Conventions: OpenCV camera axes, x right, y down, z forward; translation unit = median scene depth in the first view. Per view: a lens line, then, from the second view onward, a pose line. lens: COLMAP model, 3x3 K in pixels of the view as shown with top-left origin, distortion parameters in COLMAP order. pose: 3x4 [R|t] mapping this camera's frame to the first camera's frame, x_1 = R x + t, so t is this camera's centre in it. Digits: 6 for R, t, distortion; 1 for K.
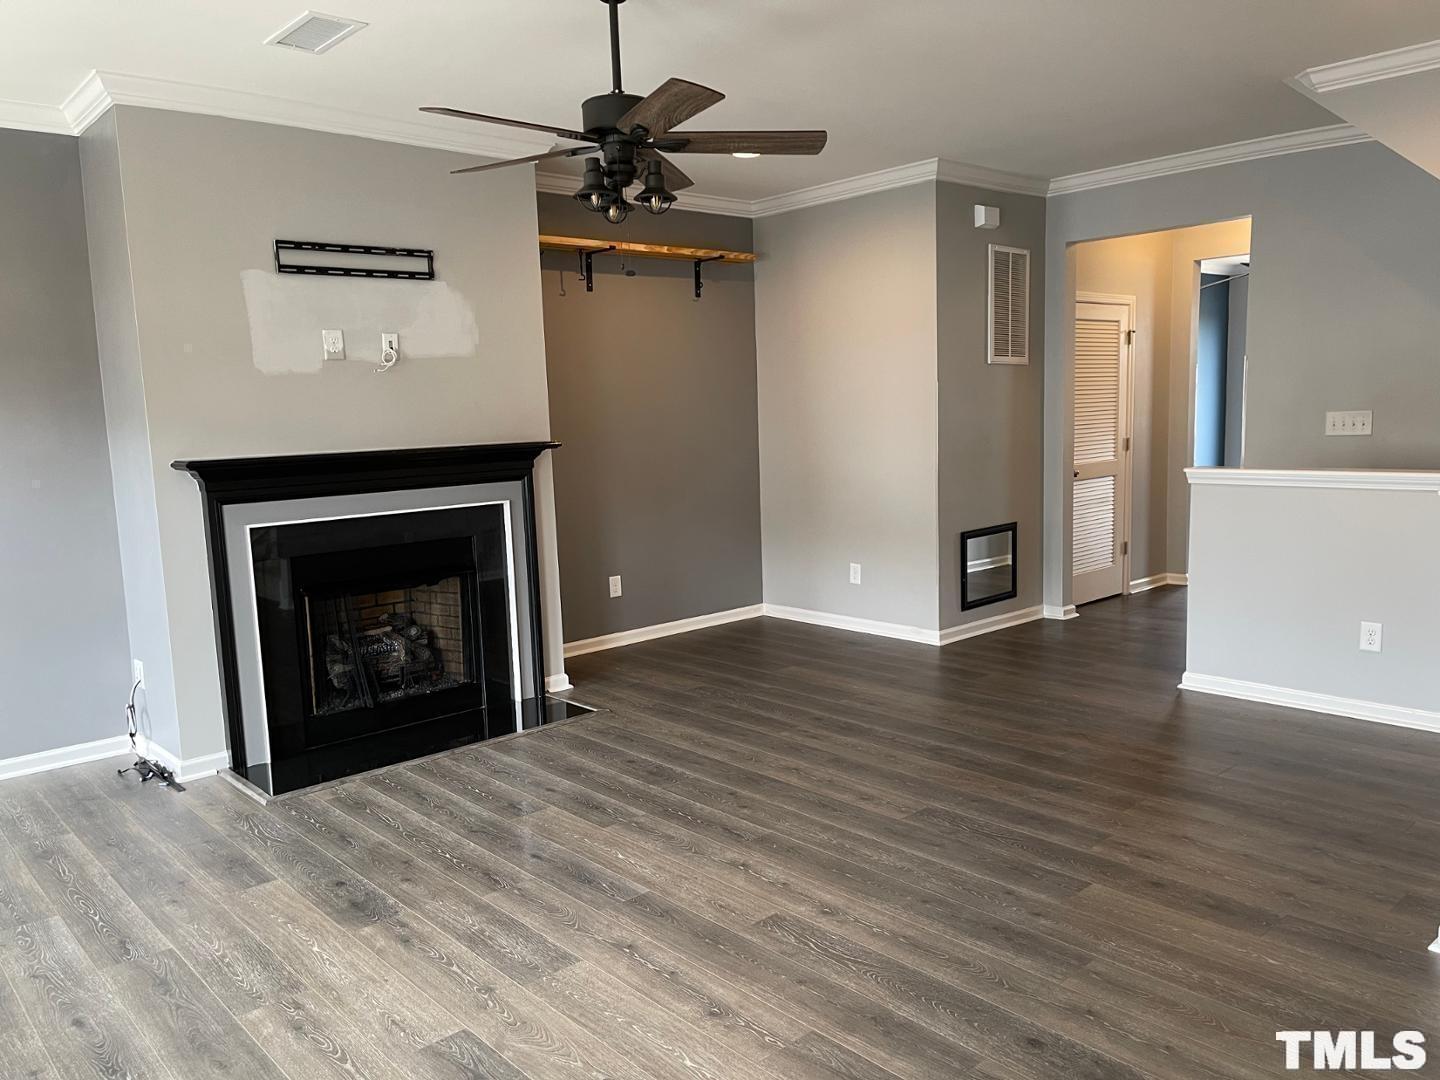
lens RADIAL K [[1078.7, 0, 719.9], [0, 1078.7, 545.6], [0, 0, 1]] dist [0.065640, -0.072361]
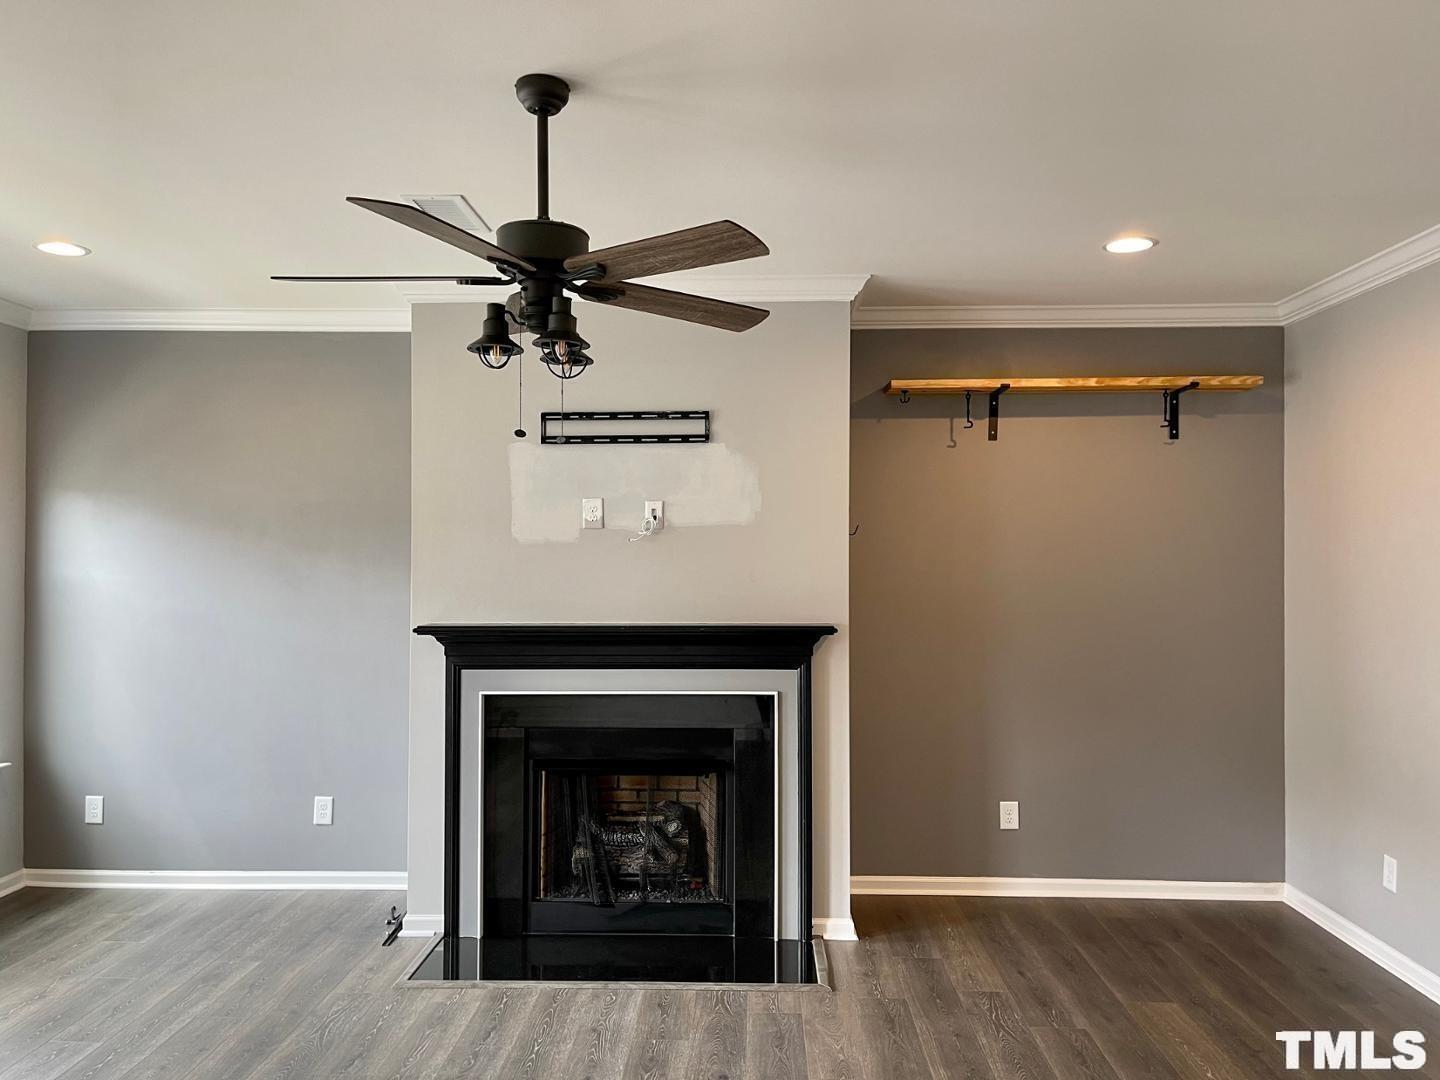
lens RADIAL K [[1078.7, 0, 716.8], [0, 1078.7, 547.1], [0, 0, 1]] dist [0.065640, -0.072361]
pose [[0.722315, 0.029630, -0.690929, 0.375029], [-0.115142, 0.990290, -0.077904, -0.089306], [0.681911, 0.135826, 0.718713, 0.373507]]
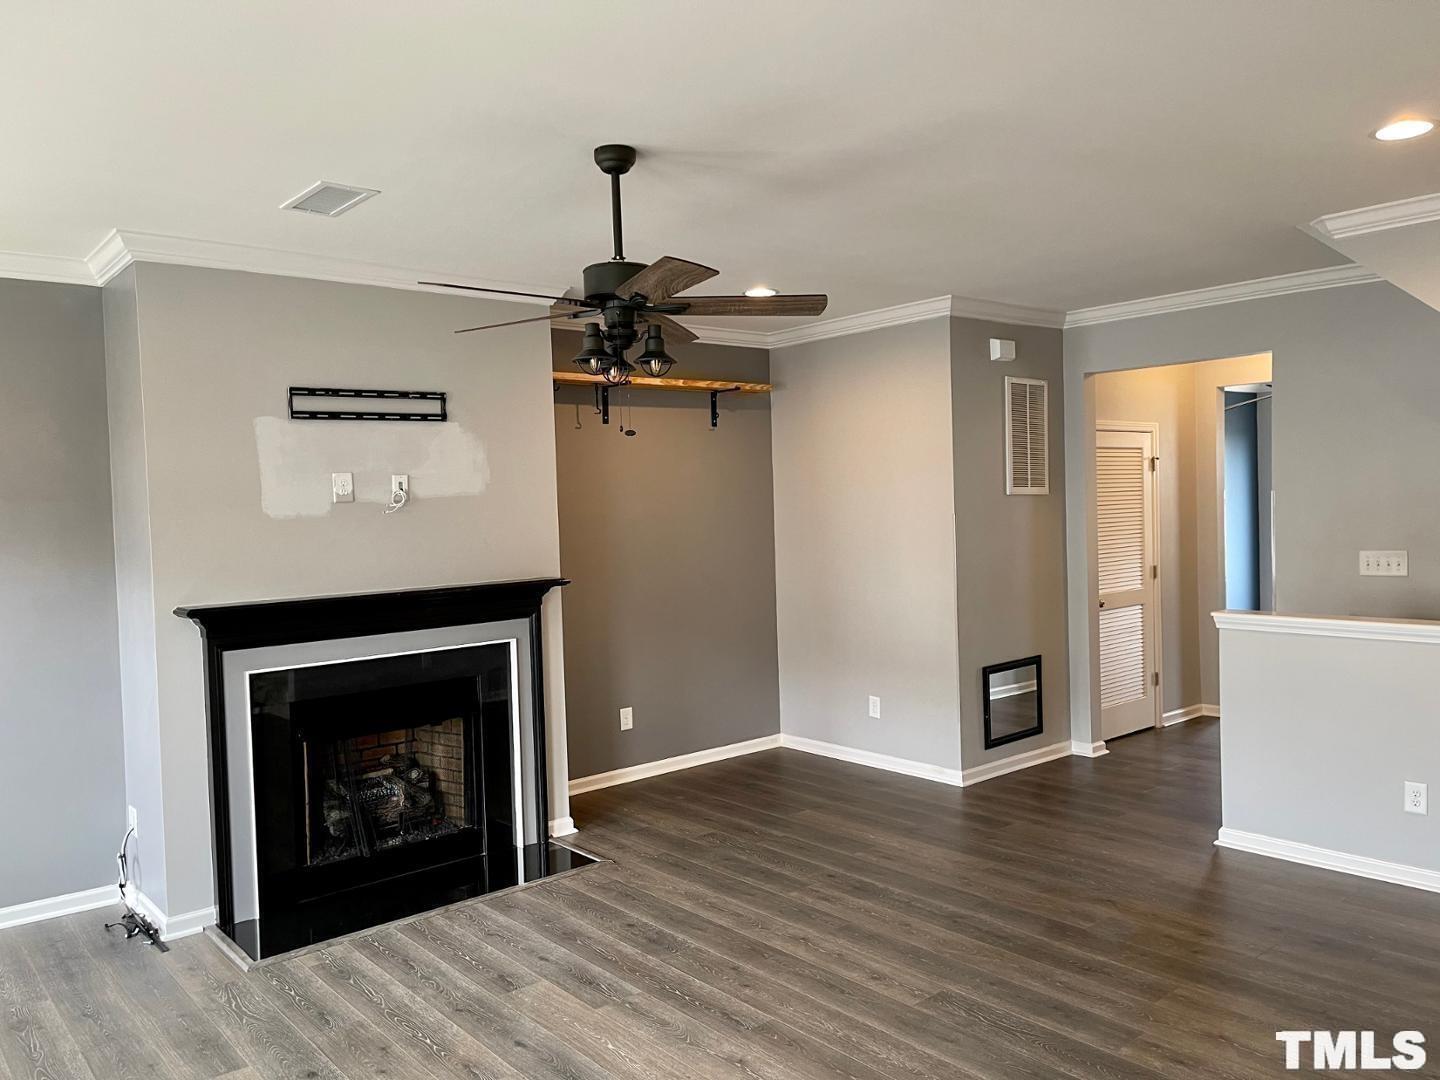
lens RADIAL K [[1078.7, 0, 714.0], [0, 1078.7, 542.3], [0, 0, 1]] dist [0.065640, -0.072361]
pose [[0.999411, 0.003990, -0.034091, 0.019856], [-0.007120, 0.995715, -0.092202, -0.042903], [0.033577, 0.092391, 0.995157, 0.019994]]
